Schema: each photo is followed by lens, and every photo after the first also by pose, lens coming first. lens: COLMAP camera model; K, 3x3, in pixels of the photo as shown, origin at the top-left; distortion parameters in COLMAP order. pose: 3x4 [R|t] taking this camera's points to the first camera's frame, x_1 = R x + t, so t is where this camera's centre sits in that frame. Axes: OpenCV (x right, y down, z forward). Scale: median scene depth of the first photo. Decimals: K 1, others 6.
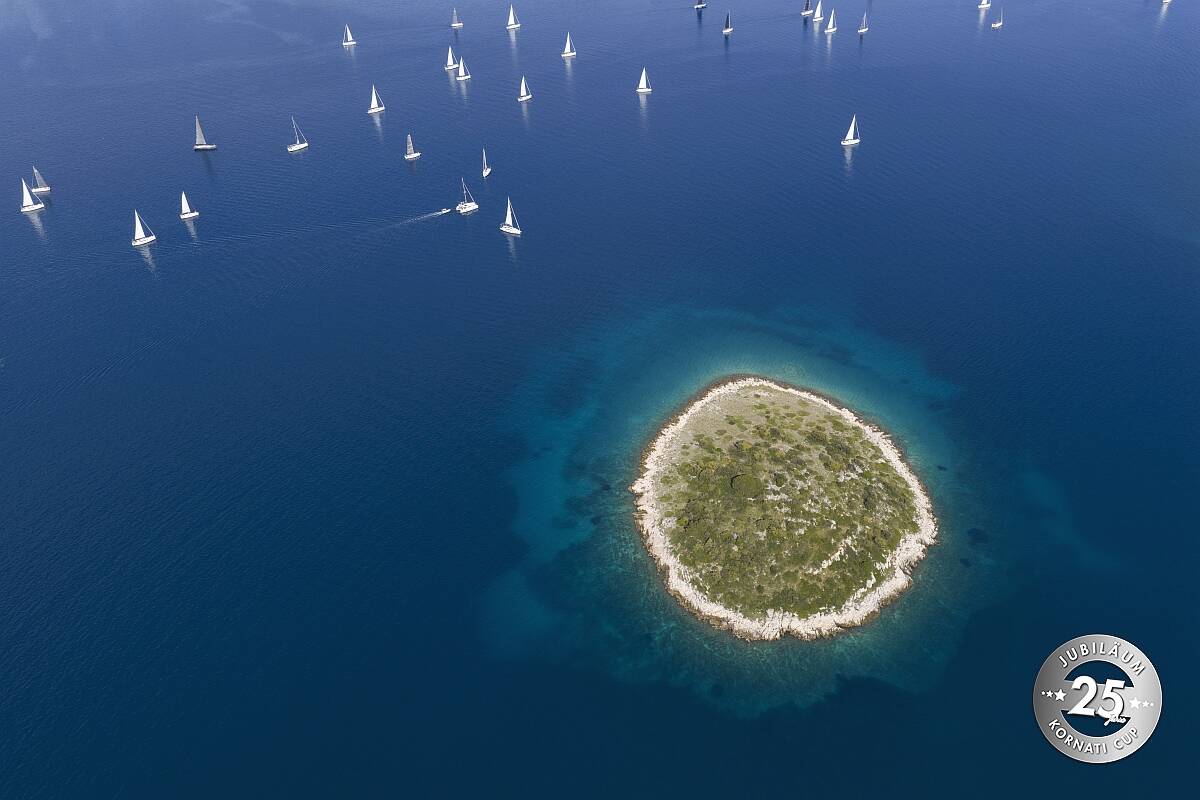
lens RADIAL K [[957.5, 0, 602.7], [0, 957.5, 405.9], [0, 0, 1]] dist [-0.003928, 0.000597]
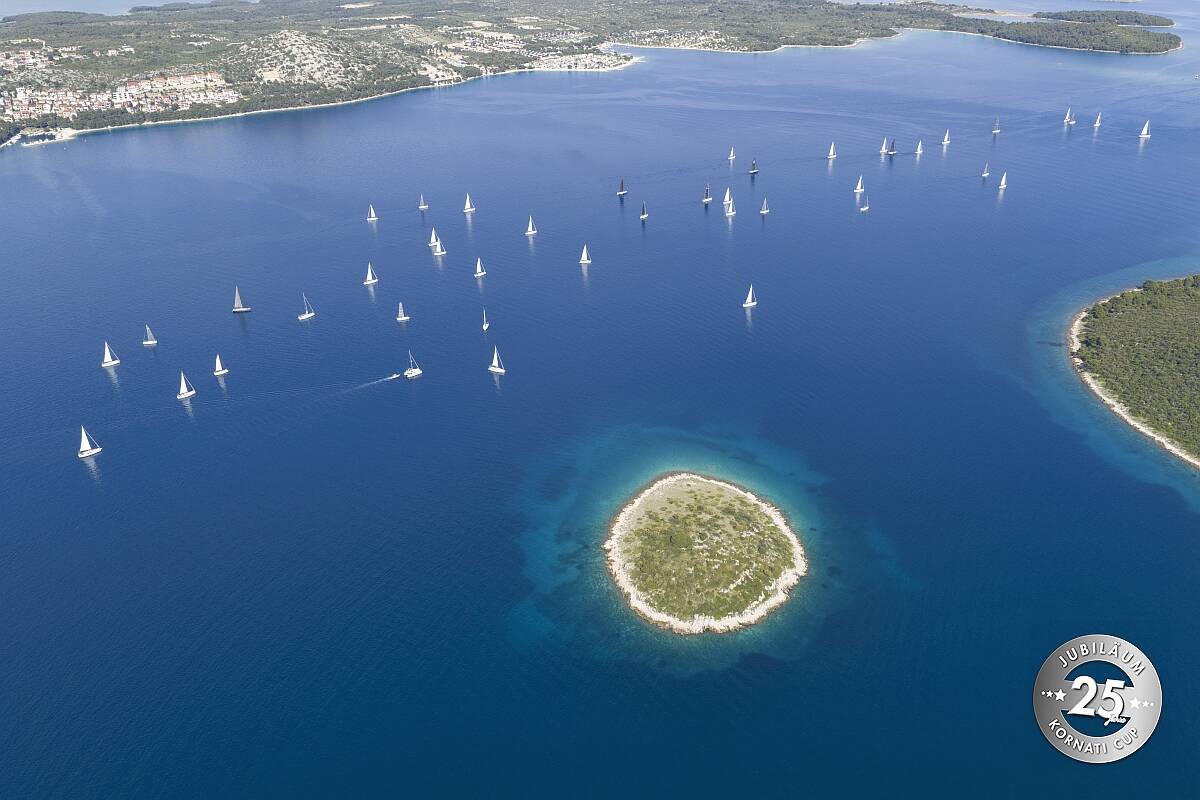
lens RADIAL K [[957.5, 0, 598.0], [0, 957.5, 399.2], [0, 0, 1]] dist [-0.003928, 0.000597]
pose [[0.998950, -0.011357, 0.044391, -0.040534], [0.017643, 0.989435, -0.143900, 0.073939], [-0.042288, 0.144532, 0.988596, -0.480335]]
